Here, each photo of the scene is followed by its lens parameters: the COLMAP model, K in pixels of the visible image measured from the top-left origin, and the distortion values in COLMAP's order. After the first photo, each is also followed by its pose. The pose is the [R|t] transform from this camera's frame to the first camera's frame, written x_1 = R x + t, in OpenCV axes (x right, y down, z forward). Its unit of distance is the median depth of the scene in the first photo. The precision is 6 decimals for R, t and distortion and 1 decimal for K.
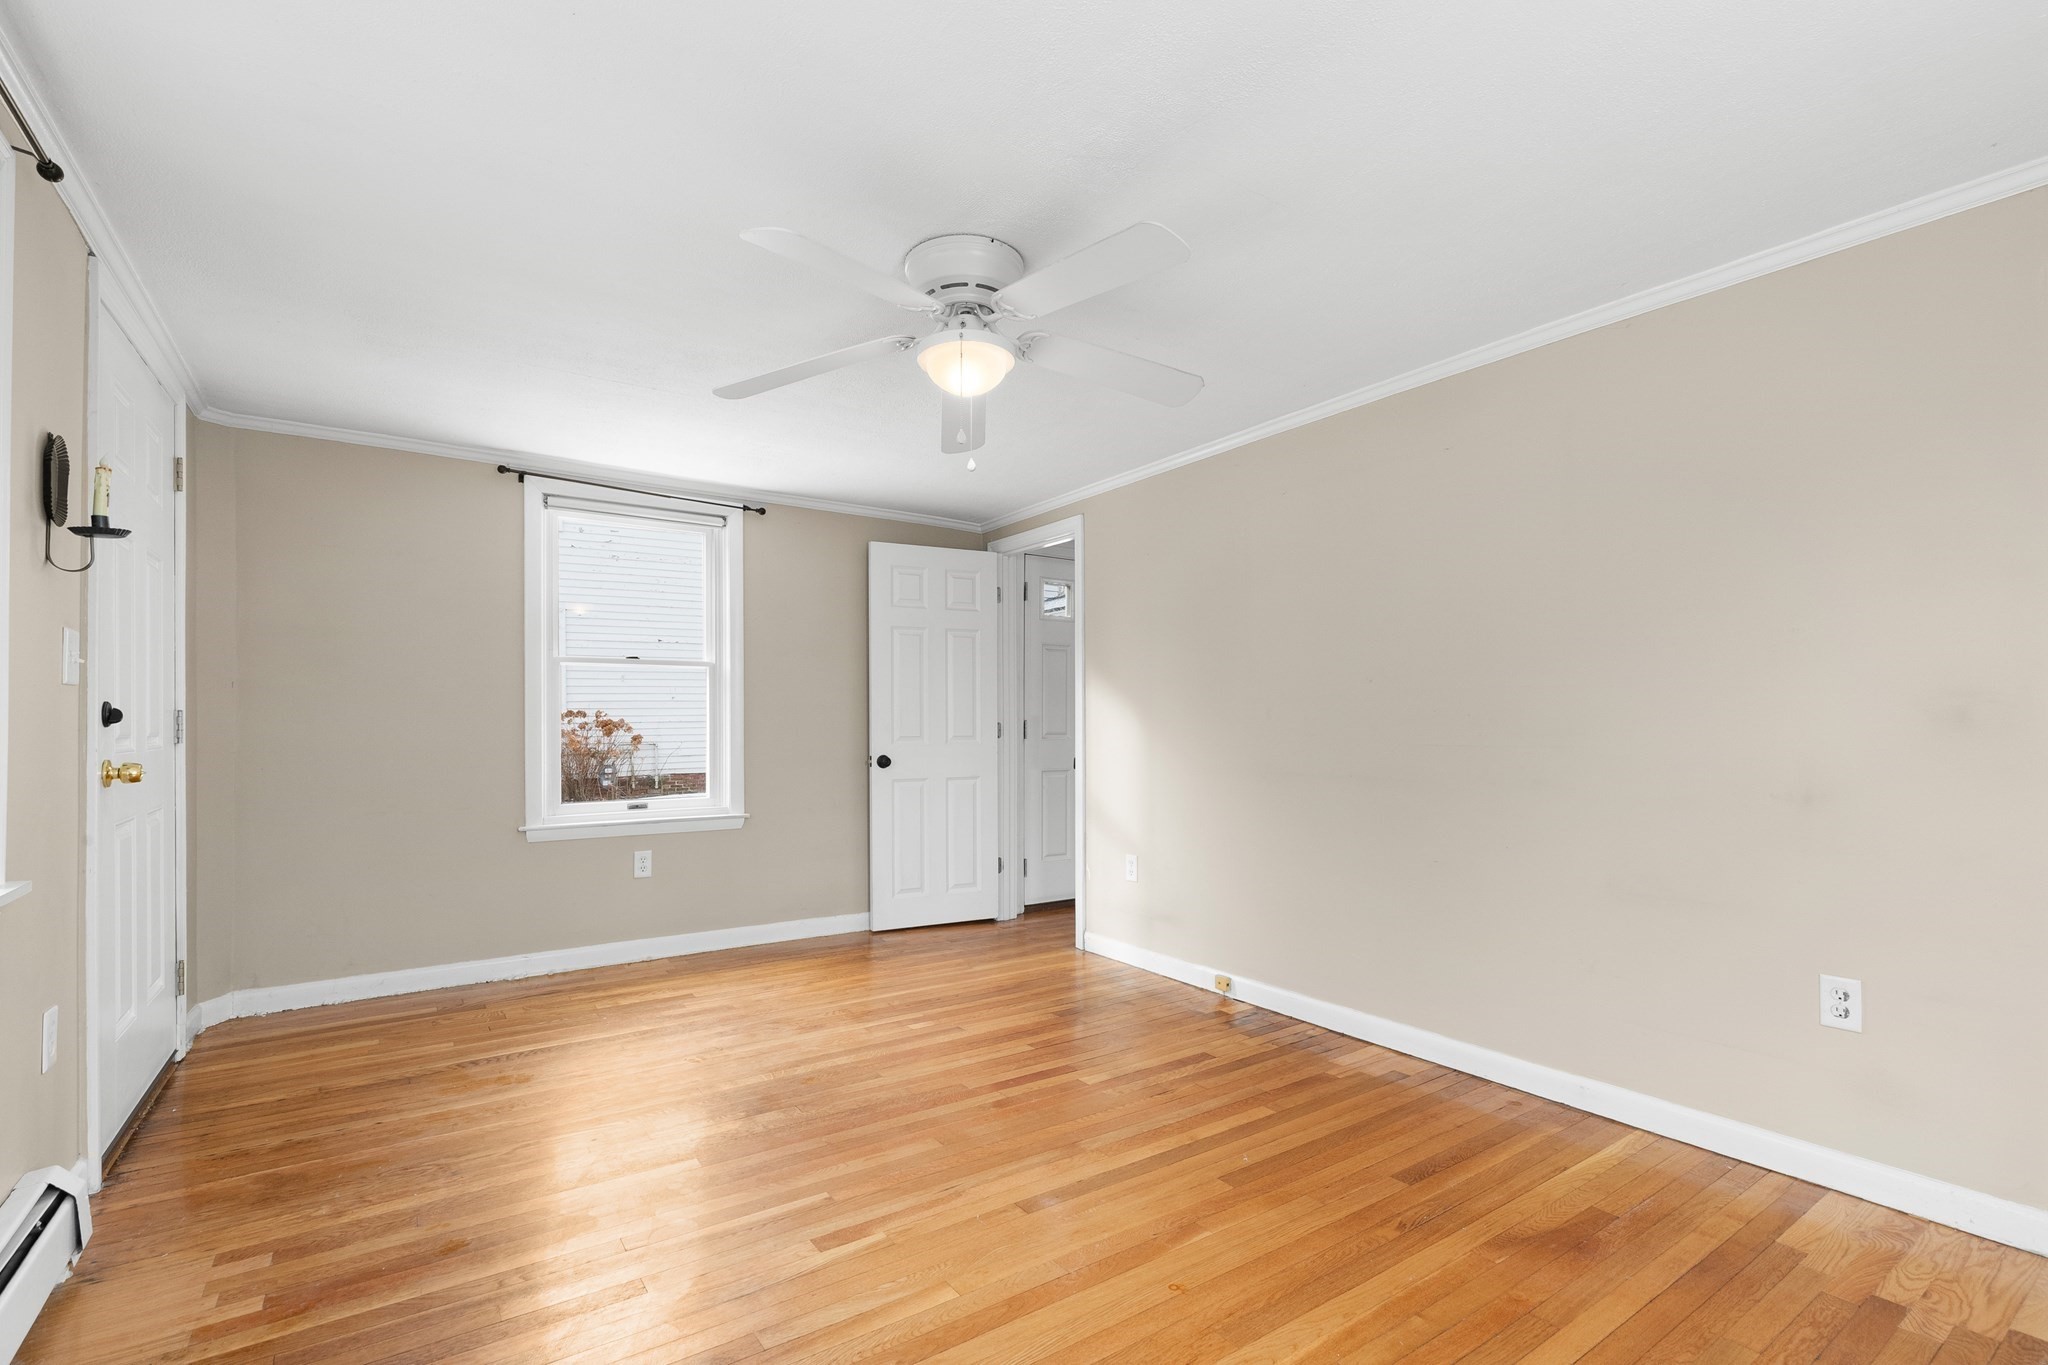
lens RADIAL K [[942.6, 0, 1043.1], [0, 942.6, 724.4], [0, 0, 1]] dist [0.004989, -0.001145]
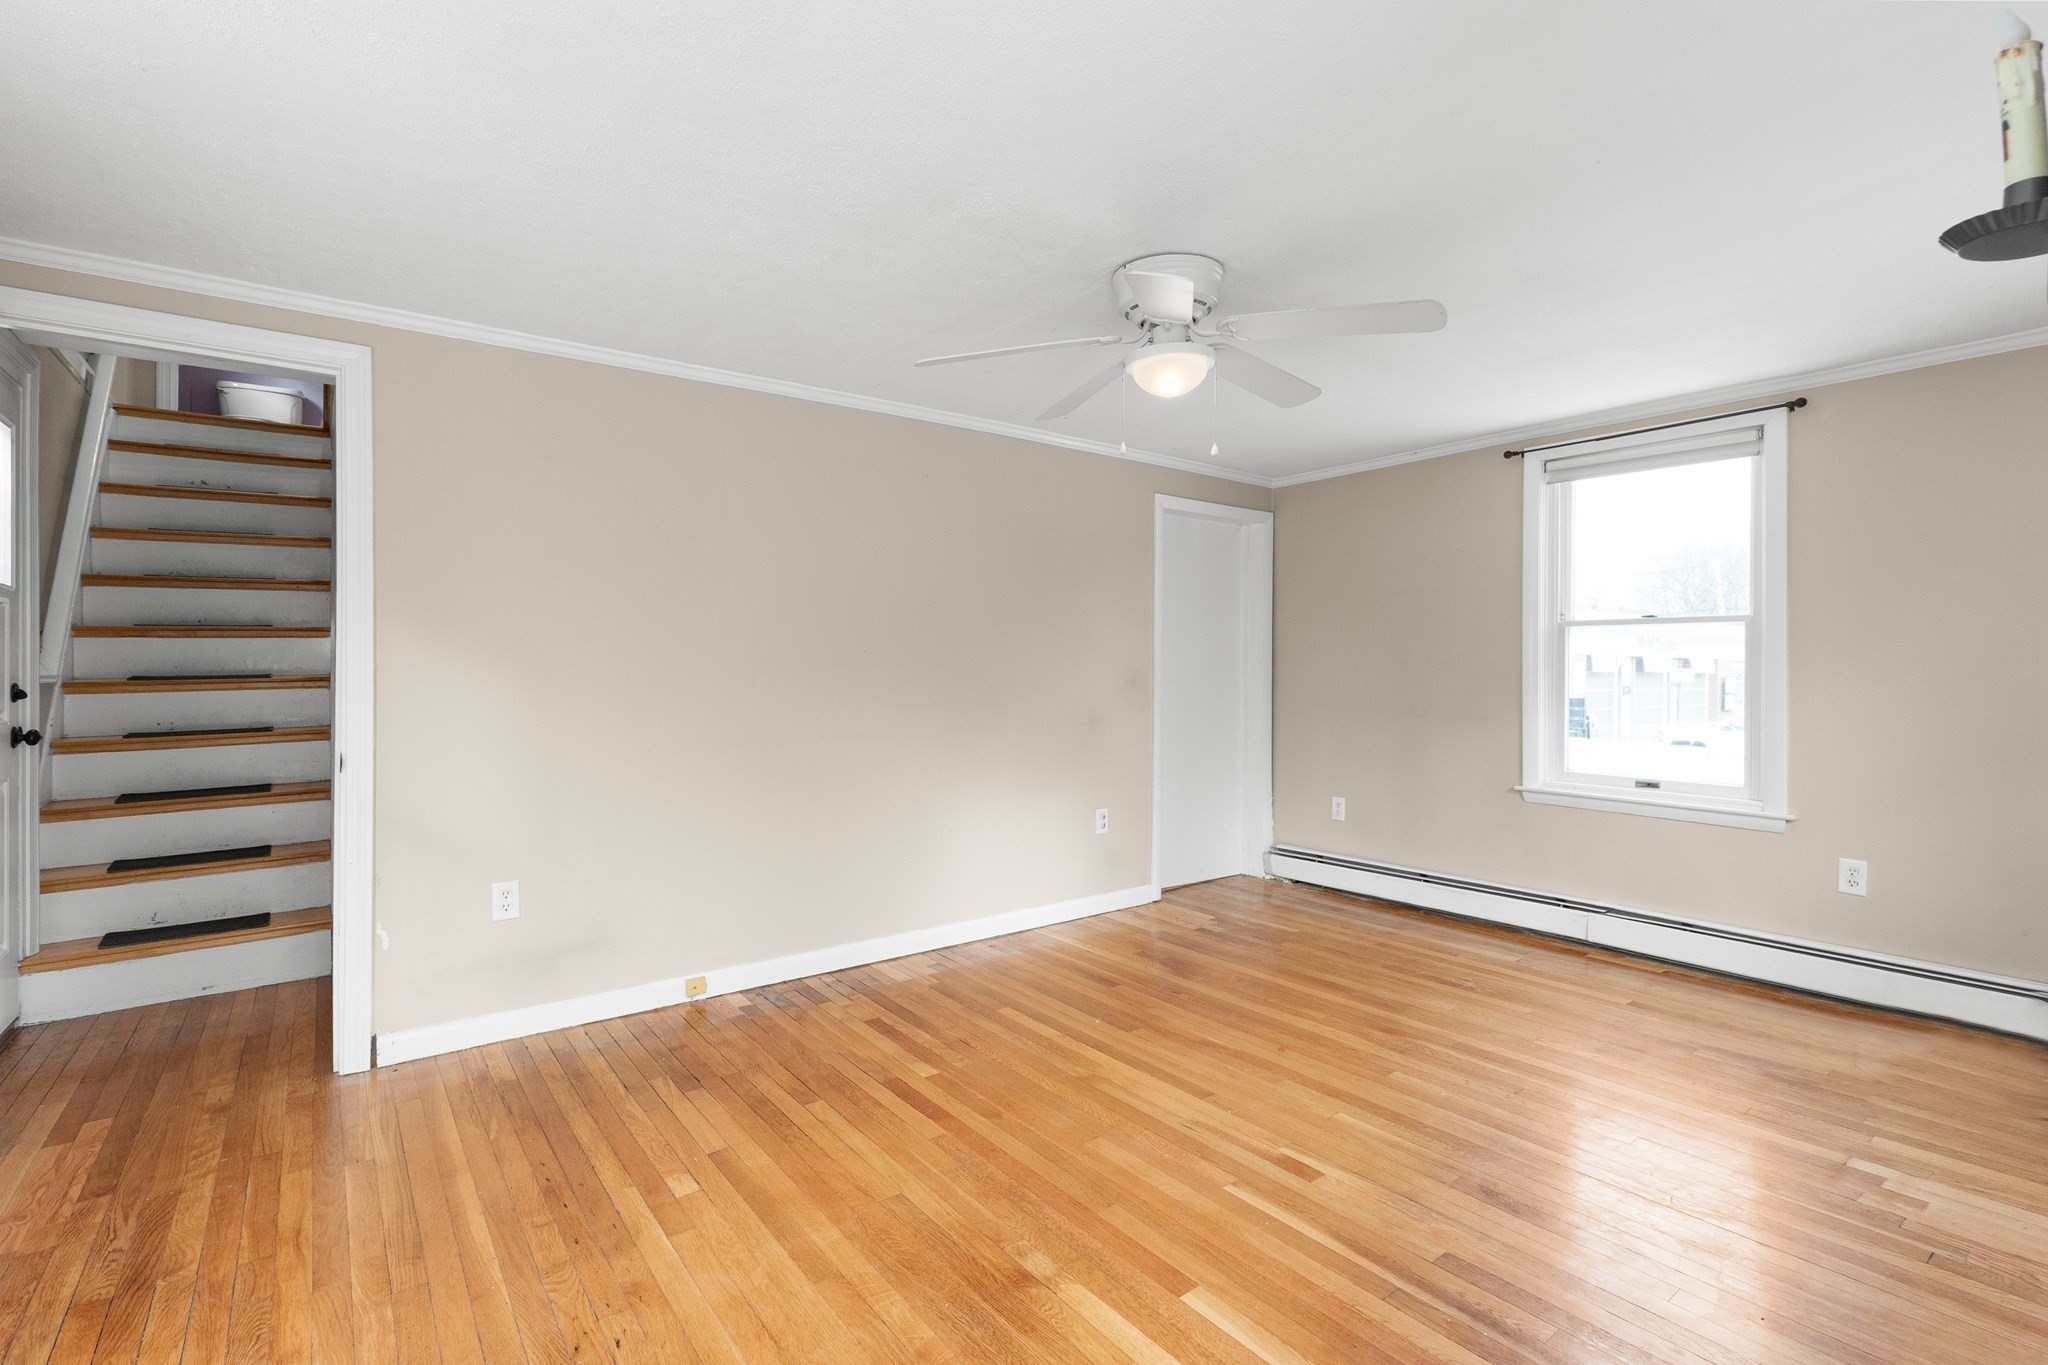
lens RADIAL K [[942.6, 0, 1023.5], [0, 942.6, 673.7], [0, 0, 1]] dist [0.004989, -0.001145]
pose [[-0.034153, -0.006810, 0.999393, -0.915125], [0.001100, 0.999976, 0.006852, -0.030191], [-0.999416, 0.001333, -0.034144, 0.953232]]
